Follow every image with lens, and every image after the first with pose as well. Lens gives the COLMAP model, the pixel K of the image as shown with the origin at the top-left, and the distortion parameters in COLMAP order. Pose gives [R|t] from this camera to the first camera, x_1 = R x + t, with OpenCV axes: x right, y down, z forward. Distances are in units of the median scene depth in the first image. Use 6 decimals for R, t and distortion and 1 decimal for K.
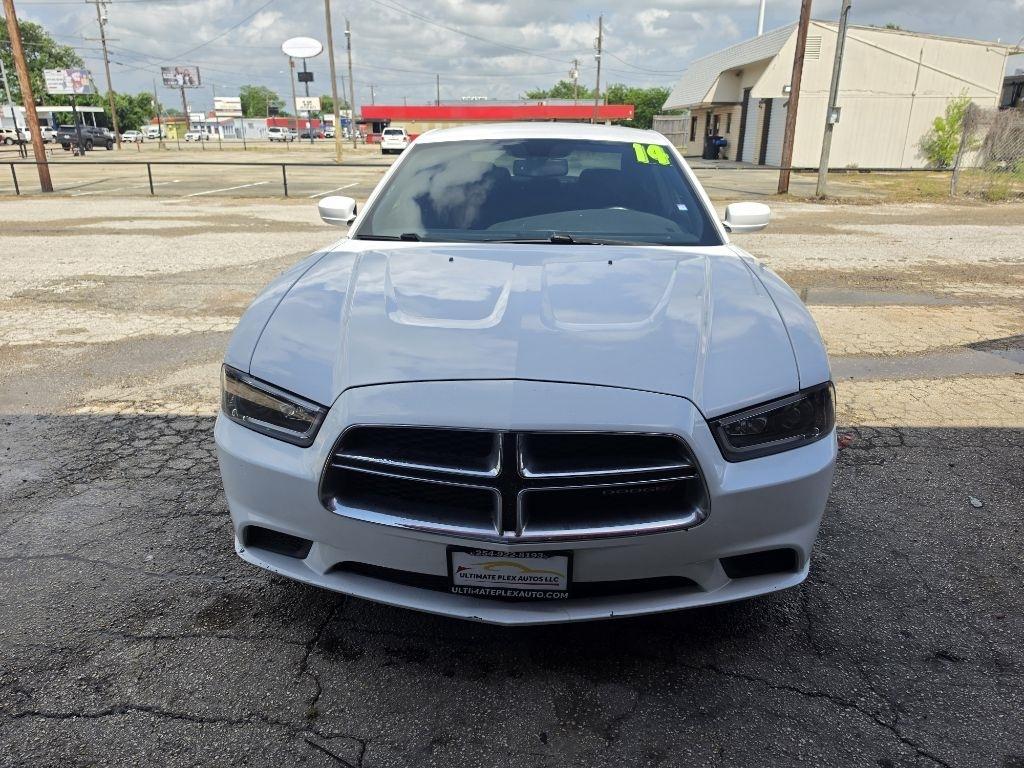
lens RADIAL K [[716.9, 0, 506.9], [0, 716.9, 386.6], [0, 0, 1]] dist [0.014051, -0.014866]
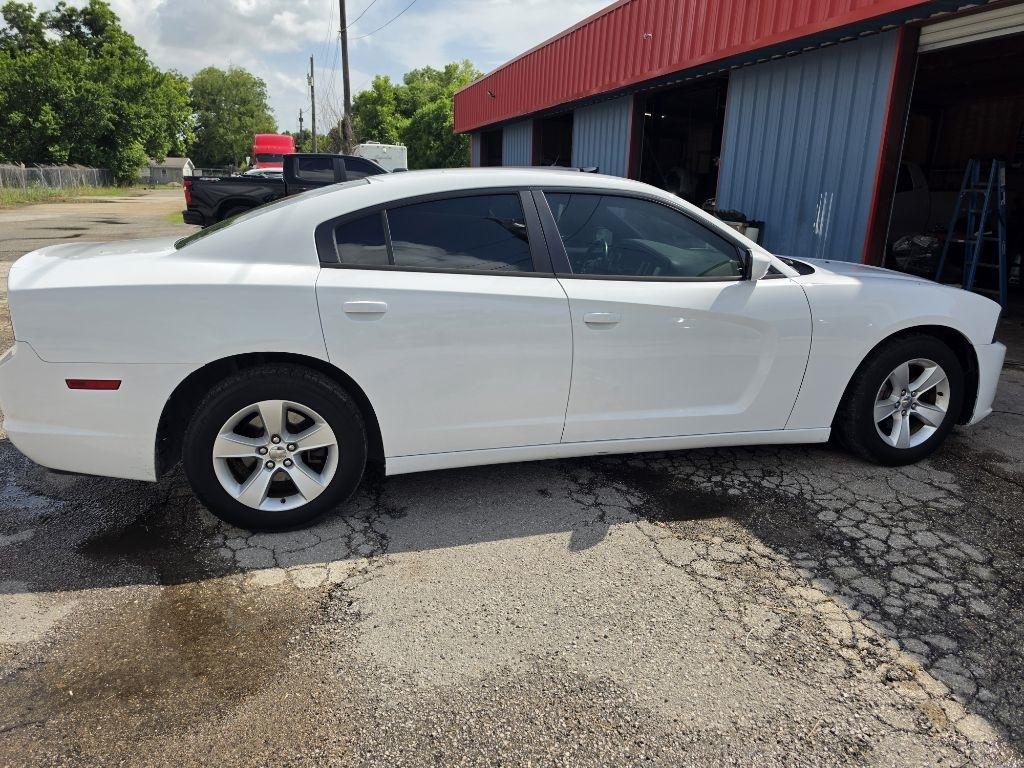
lens RADIAL K [[716.9, 0, 532.4], [0, 716.9, 362.8], [0, 0, 1]] dist [0.014051, -0.014866]
pose [[-0.320561, -0.226866, 0.919659, -1.015820], [0.286077, 0.902370, 0.322318, -0.505358], [-0.902995, 0.366415, -0.224363, 1.476320]]
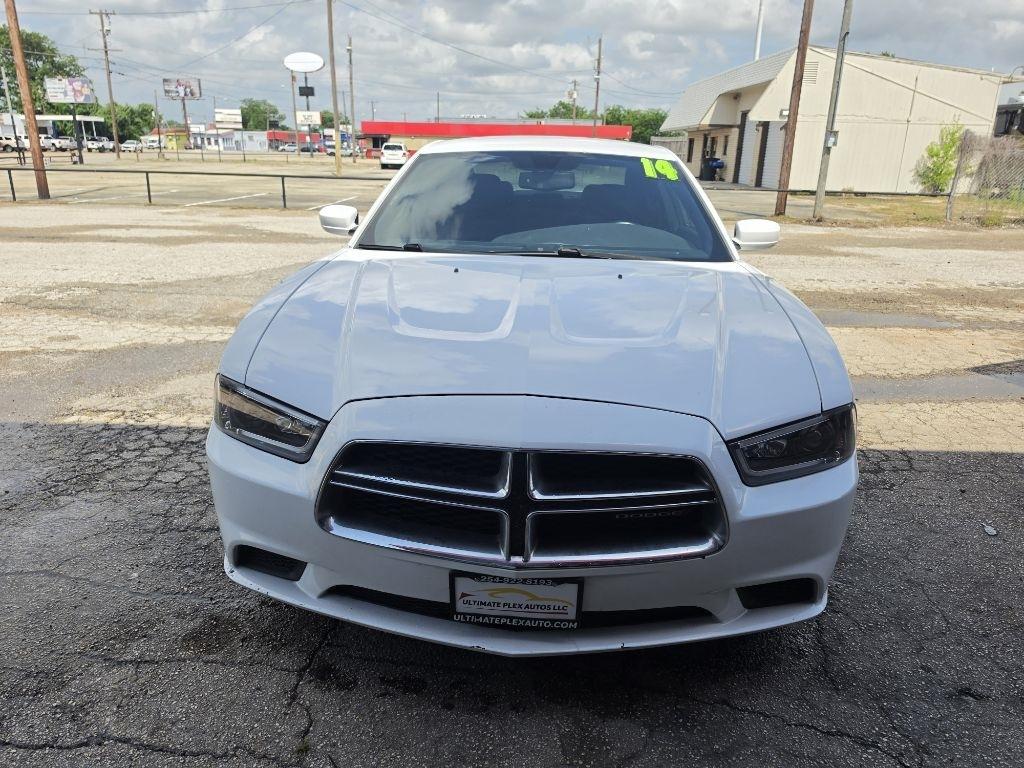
lens RADIAL K [[716.9, 0, 508.2], [0, 716.9, 384.3], [0, 0, 1]] dist [0.014051, -0.014866]
pose [[0.999798, 0.017527, 0.009808, -0.009997], [-0.017273, 0.999530, -0.025342, -0.000254], [-0.010247, 0.025168, 0.999631, 0.023937]]
